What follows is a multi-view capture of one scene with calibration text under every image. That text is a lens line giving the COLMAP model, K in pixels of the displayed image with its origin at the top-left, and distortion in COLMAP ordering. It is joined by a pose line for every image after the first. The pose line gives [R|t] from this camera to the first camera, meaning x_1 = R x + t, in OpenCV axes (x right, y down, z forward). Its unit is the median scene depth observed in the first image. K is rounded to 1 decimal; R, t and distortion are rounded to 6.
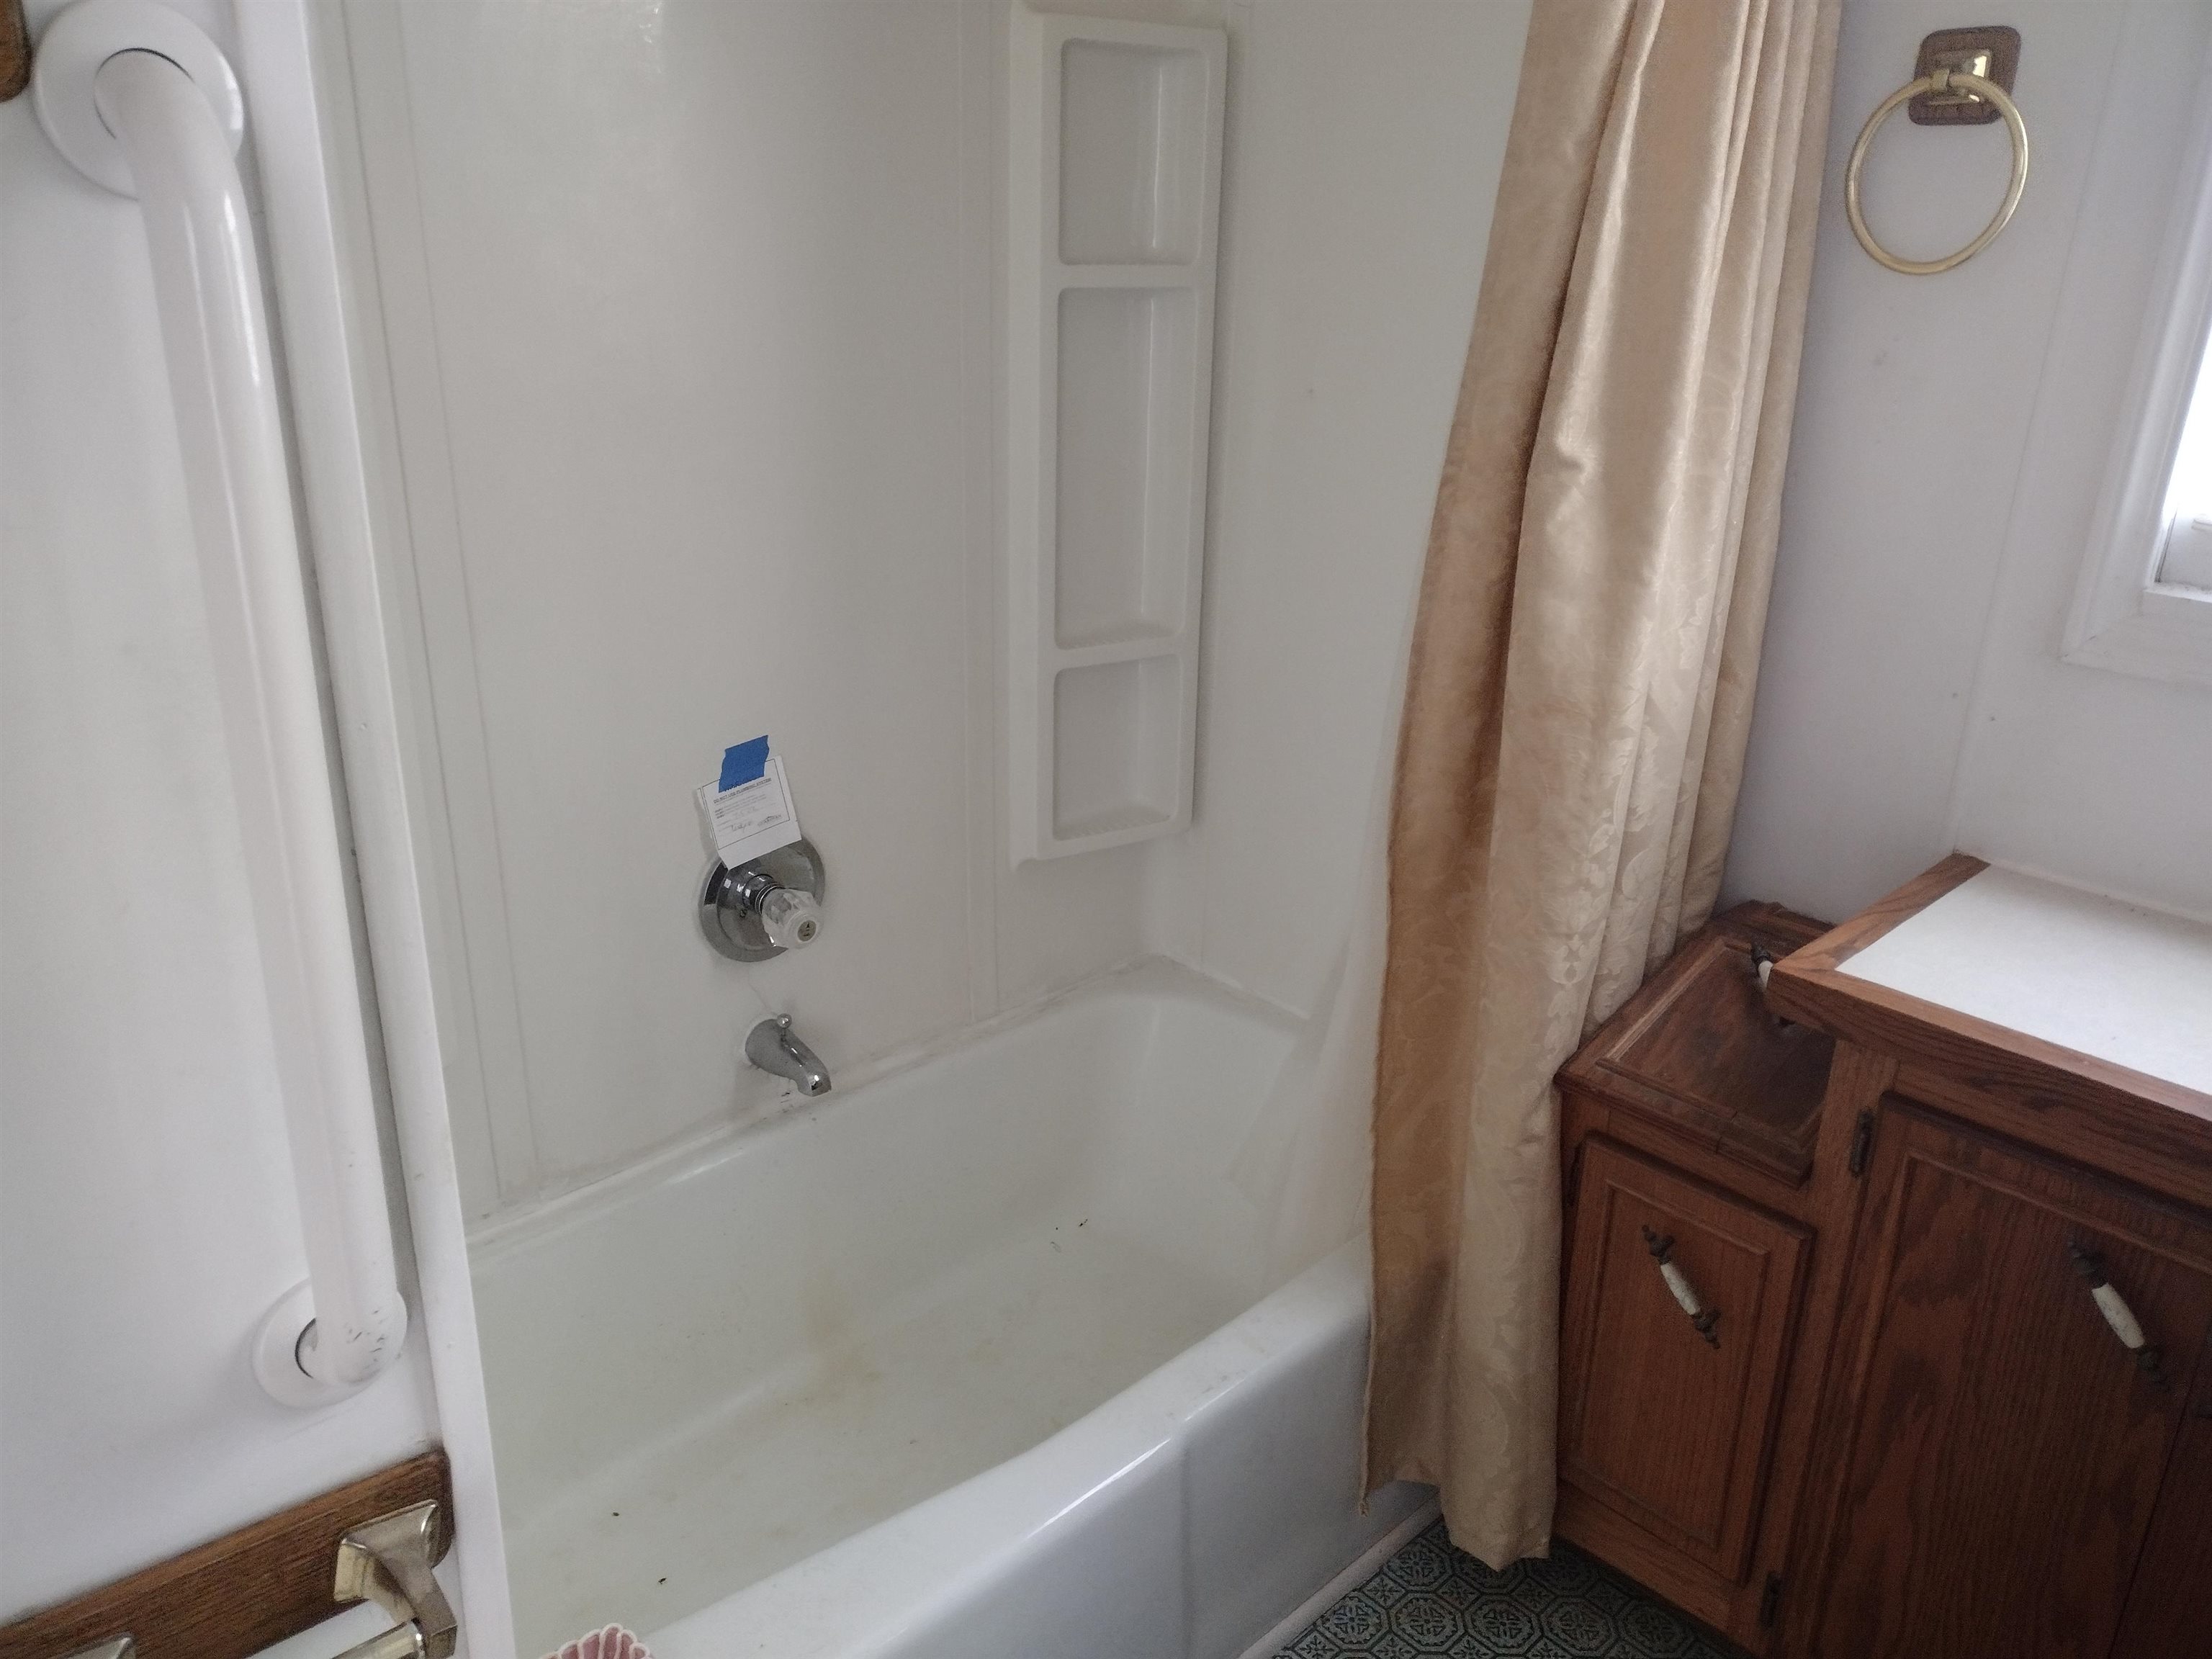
lens RADIAL K [[1675.1, 0, 1097.9], [0, 1675.1, 829.5], [0, 0, 1]] dist [0.040154, -0.041880]
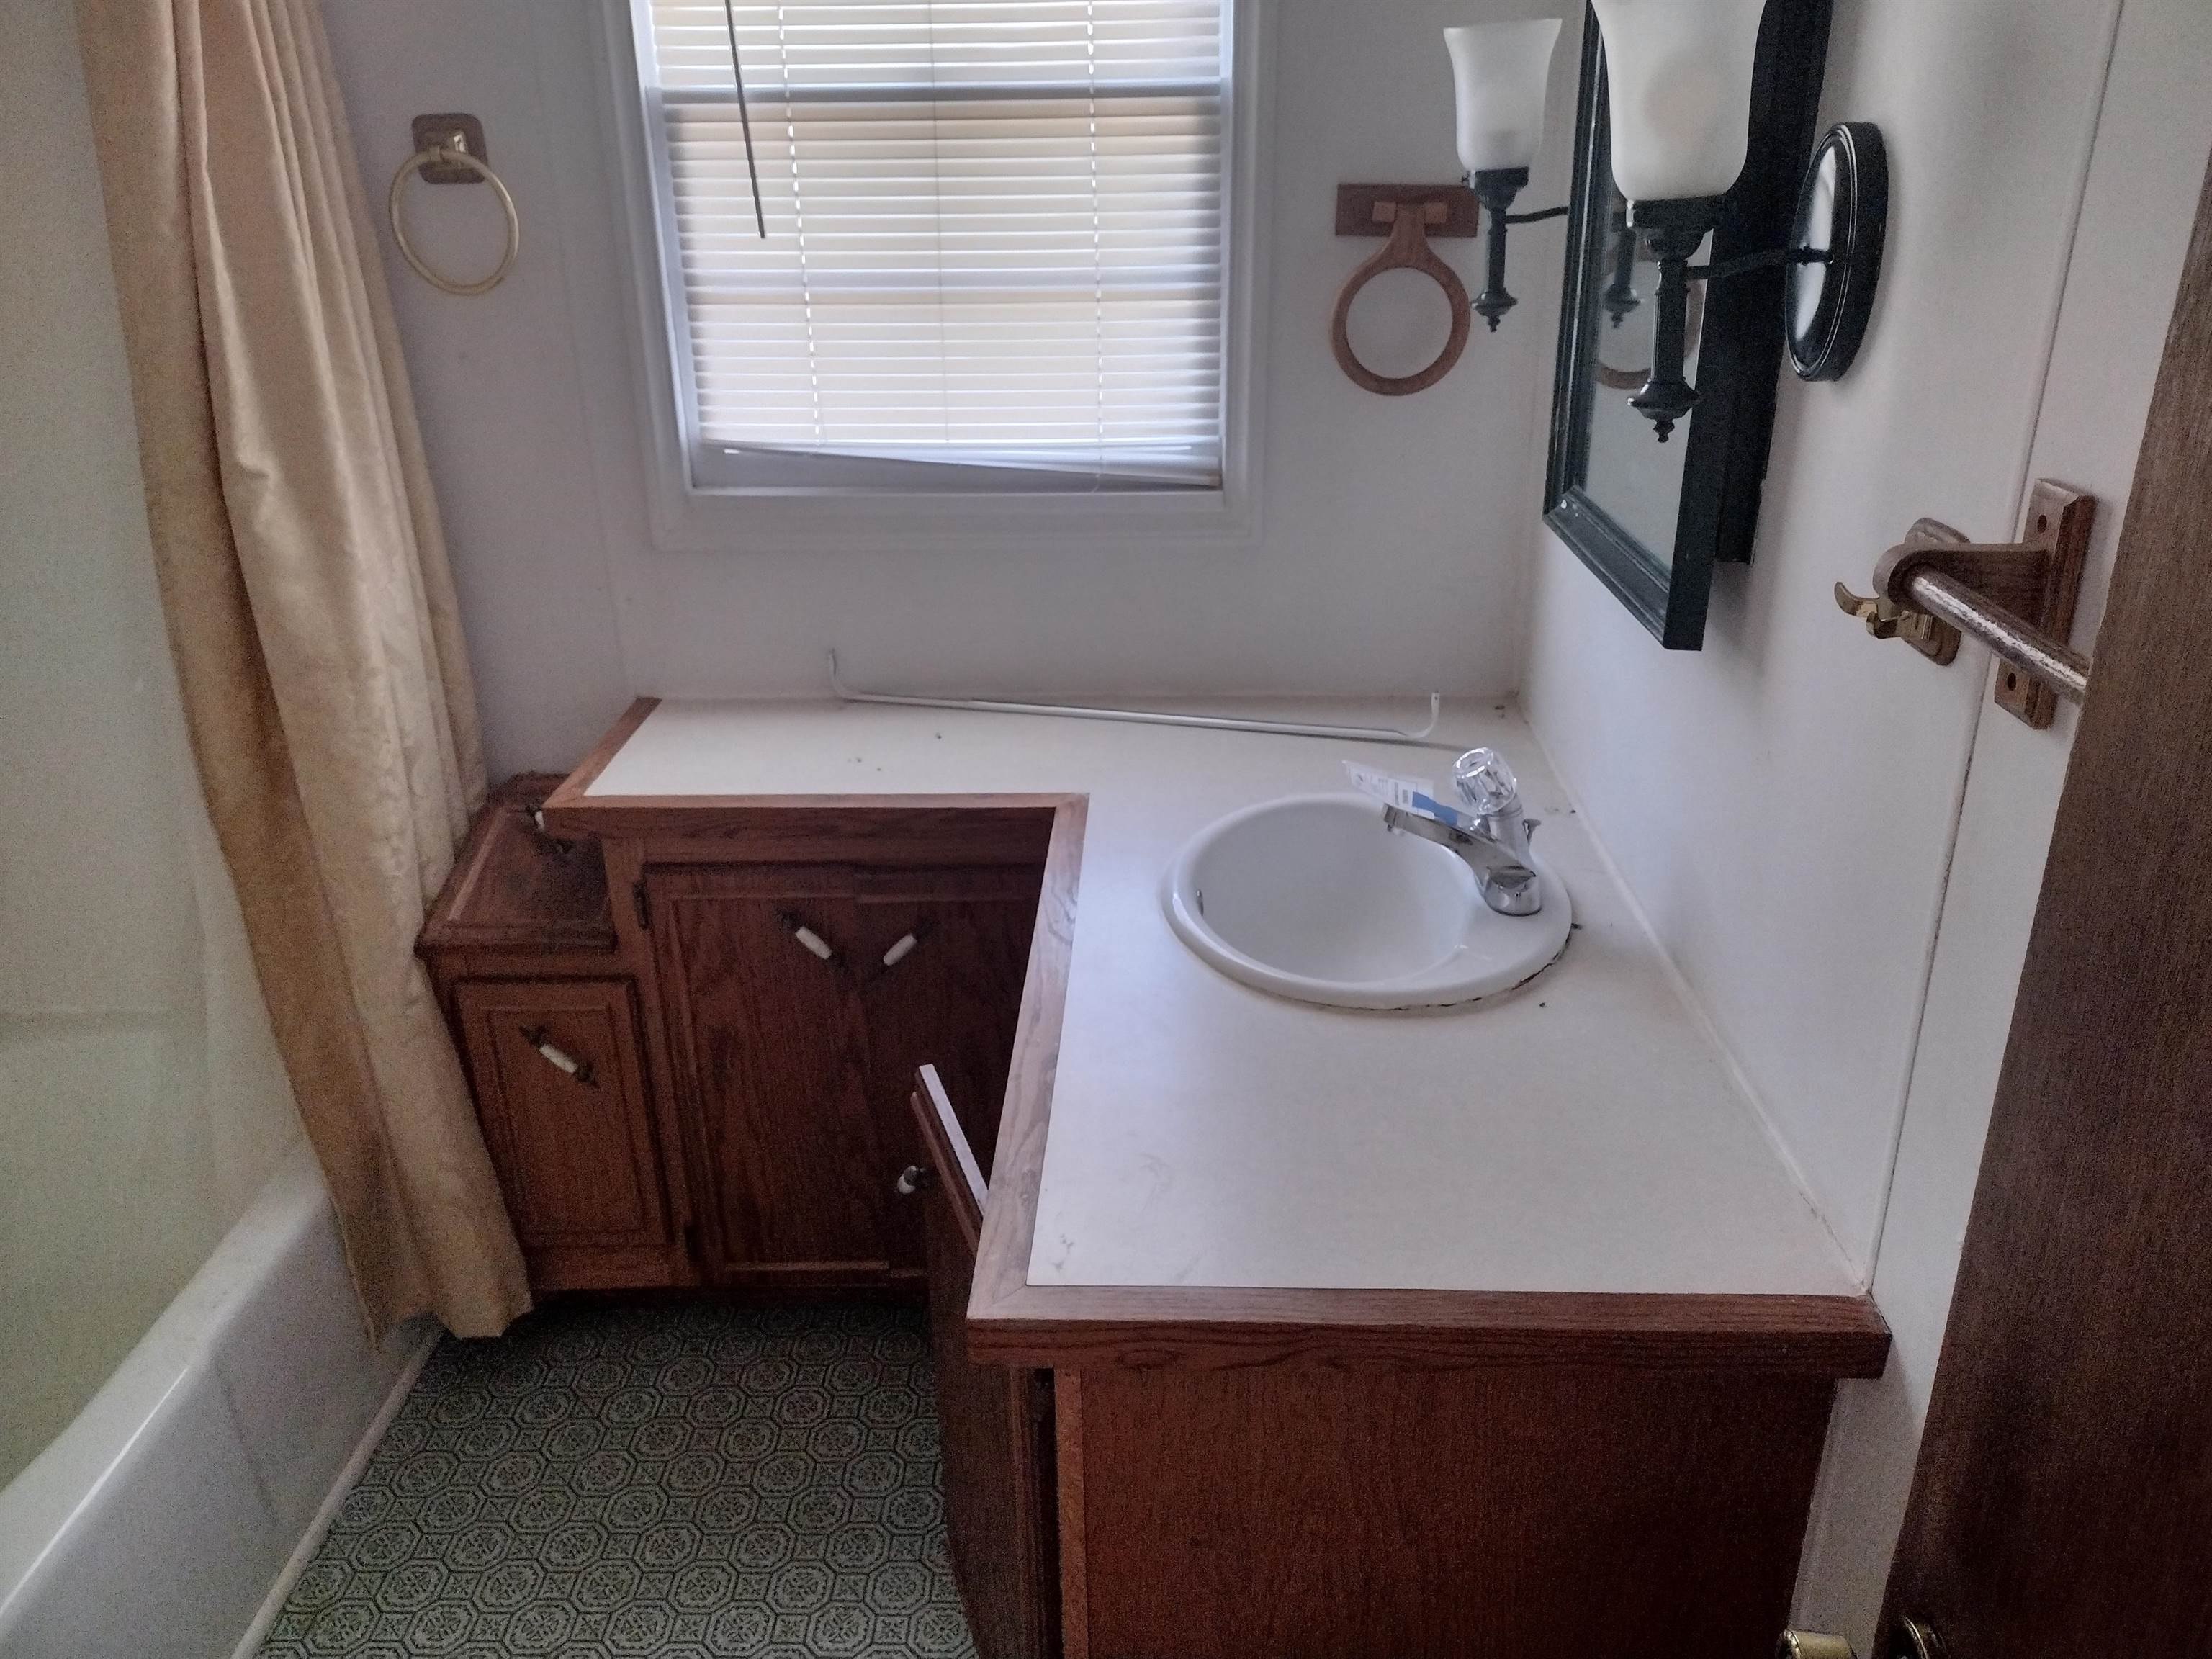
lens RADIAL K [[1675.1, 0, 1110.6], [0, 1675.1, 828.0], [0, 0, 1]] dist [0.040154, -0.041880]
pose [[0.711409, -0.308460, 0.631467, -0.133702], [0.286512, 0.947766, 0.140182, 0.034899], [-0.641723, 0.081197, 0.762626, -0.323475]]
